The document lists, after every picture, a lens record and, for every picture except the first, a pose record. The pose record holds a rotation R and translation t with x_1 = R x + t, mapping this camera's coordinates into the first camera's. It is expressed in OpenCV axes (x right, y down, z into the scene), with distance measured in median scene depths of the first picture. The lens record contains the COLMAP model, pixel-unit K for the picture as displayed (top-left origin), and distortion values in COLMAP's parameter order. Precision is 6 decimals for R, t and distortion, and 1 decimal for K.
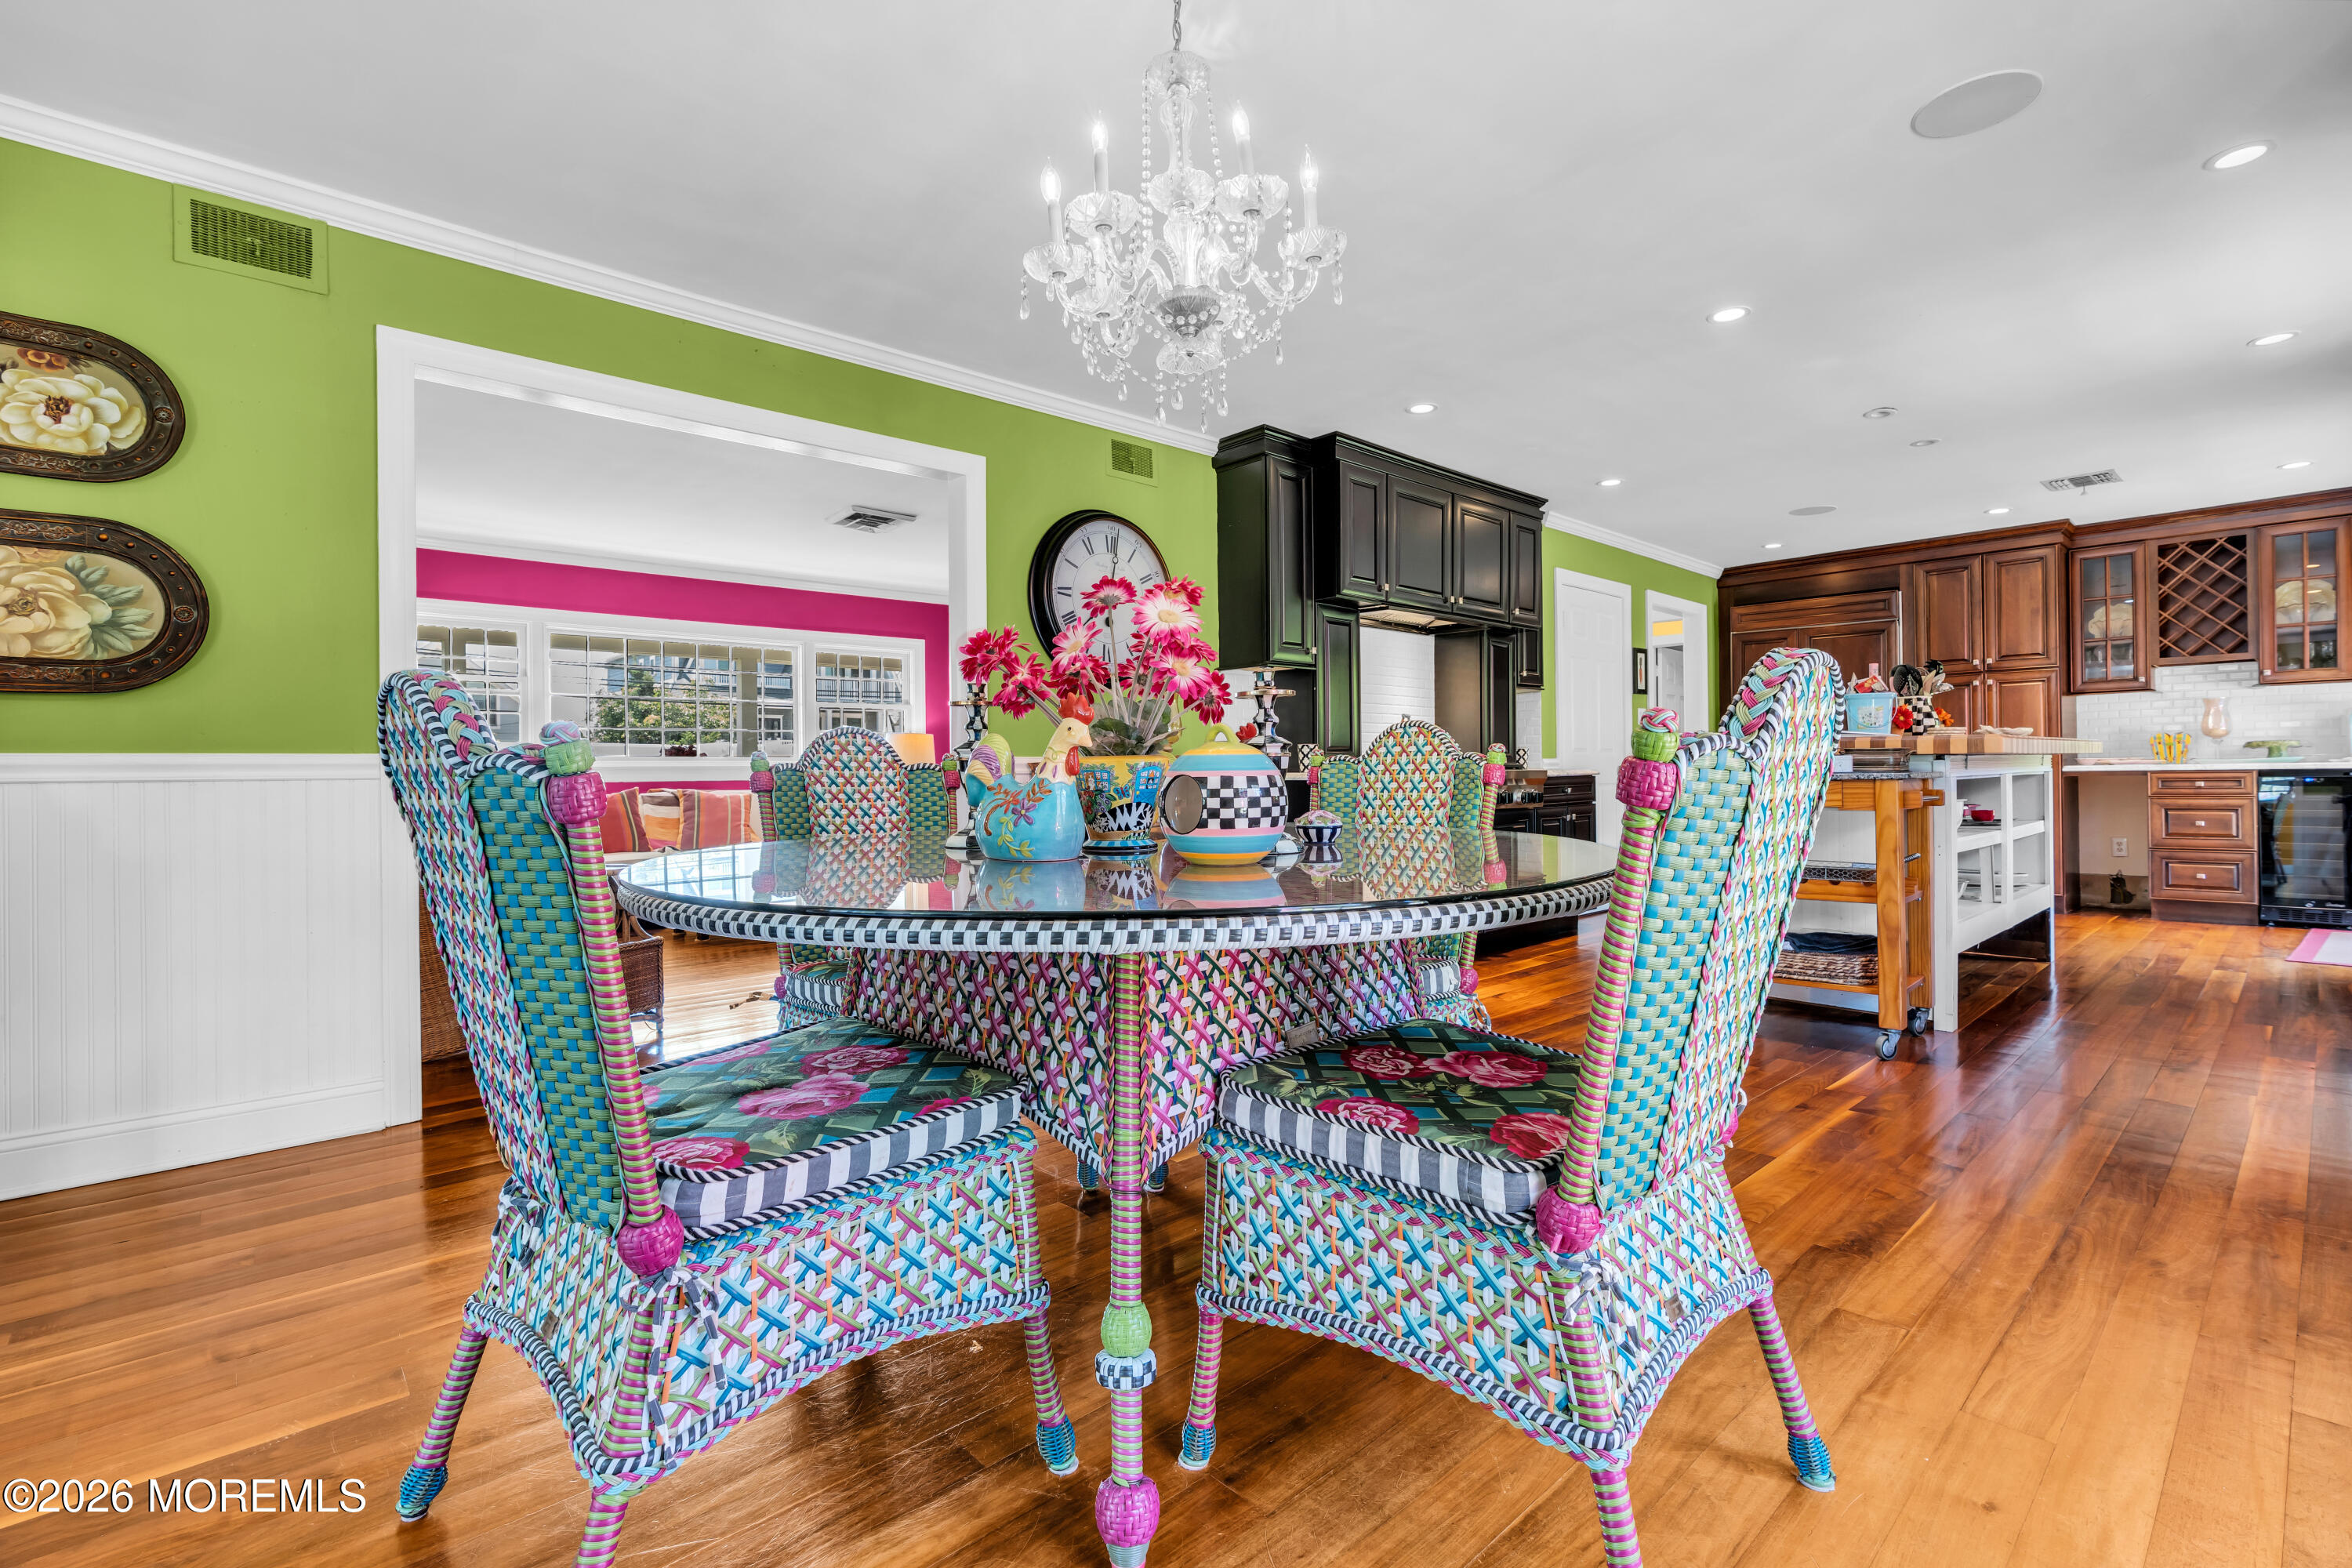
lens RADIAL K [[1067.8, 0, 1167.0], [0, 1067.8, 768.5], [0, 0, 1]] dist [-0.011502, 0.002763]
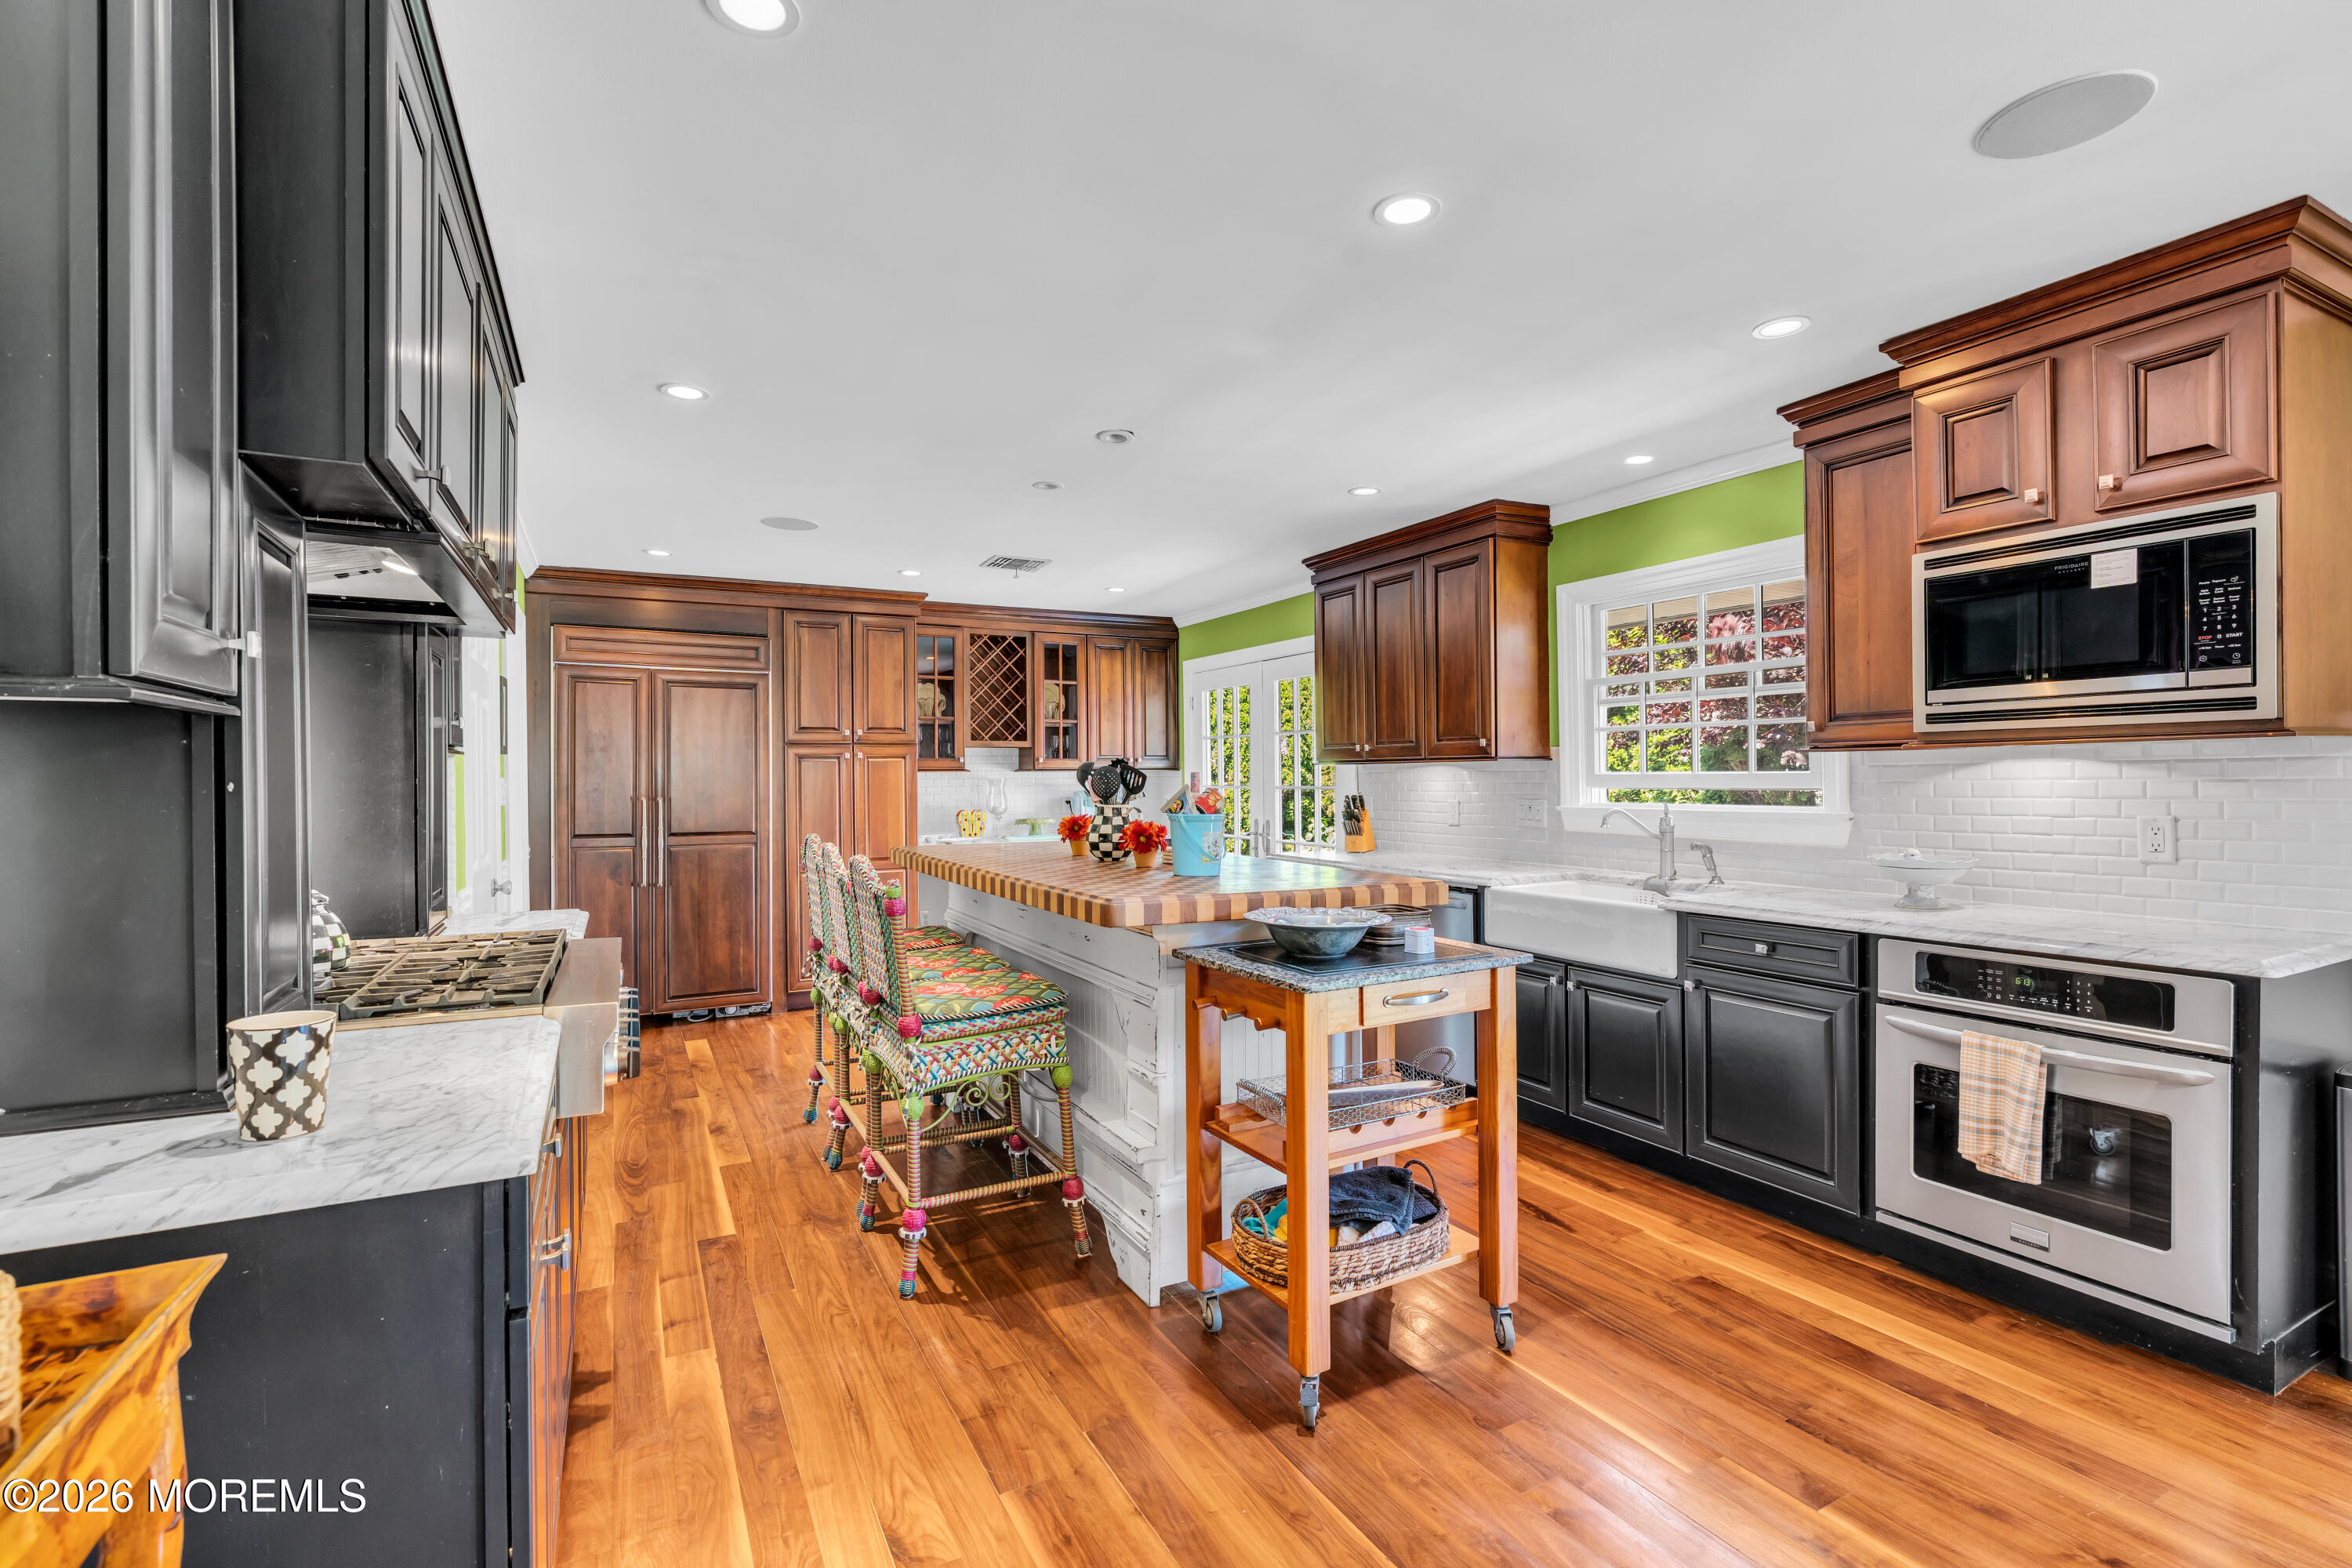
lens RADIAL K [[1067.8, 0, 1180.6], [0, 1067.8, 780.4], [0, 0, 1]] dist [-0.011502, 0.002763]
pose [[0.236859, 0.006529, 0.971522, -0.049108], [0.000424, 0.999977, -0.006824, -0.057530], [-0.971544, 0.002028, 0.236851, 0.549997]]
